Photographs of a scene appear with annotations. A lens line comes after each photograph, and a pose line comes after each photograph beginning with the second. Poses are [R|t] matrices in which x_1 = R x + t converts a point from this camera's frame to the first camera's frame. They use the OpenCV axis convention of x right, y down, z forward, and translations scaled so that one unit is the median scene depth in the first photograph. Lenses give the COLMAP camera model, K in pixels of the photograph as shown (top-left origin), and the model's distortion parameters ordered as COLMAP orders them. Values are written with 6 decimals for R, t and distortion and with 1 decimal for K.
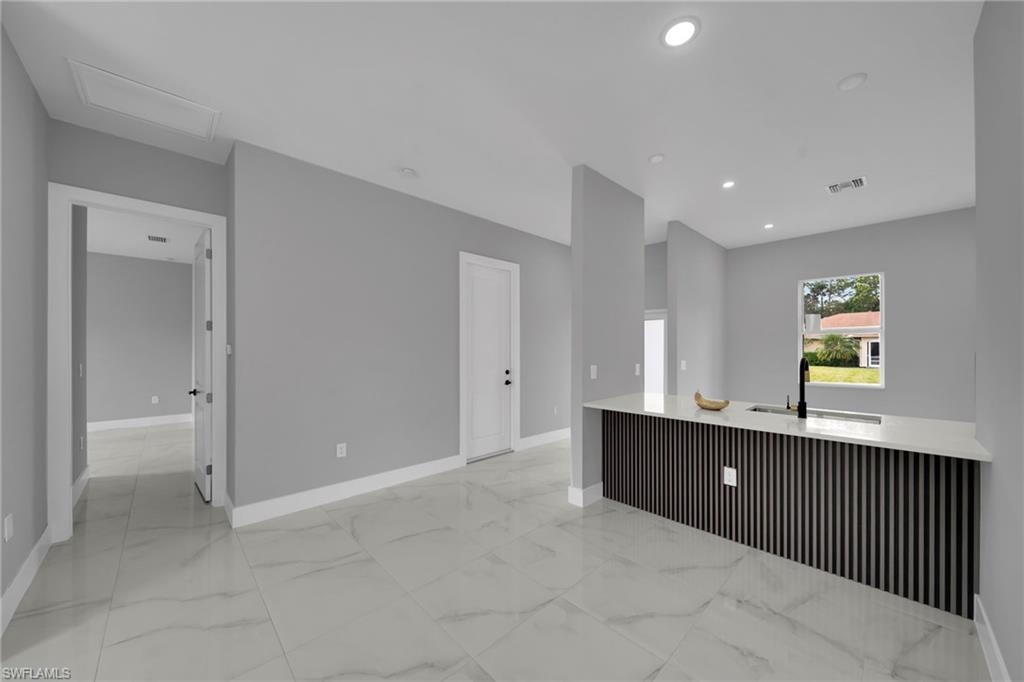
lens RADIAL K [[387.1, 0, 515.4], [0, 387.1, 351.5], [0, 0, 1]] dist [0.024494, -0.000011]
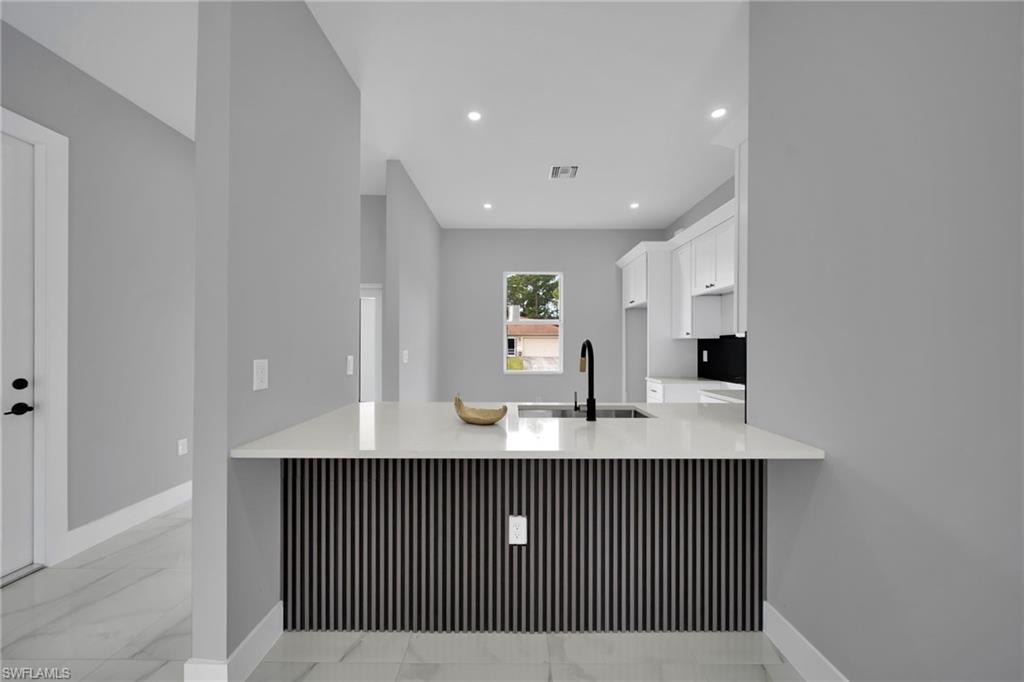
lens RADIAL K [[369.3, 0, 520.4], [0, 369.3, 342.9], [0, 0, 1]] dist [-0.001568, -0.000206]
pose [[0.703546, 0.002651, 0.710645, 0.111654], [0.004923, 0.999951, -0.008604, 0.022055], [-0.710633, 0.009552, 0.703498, 0.490467]]
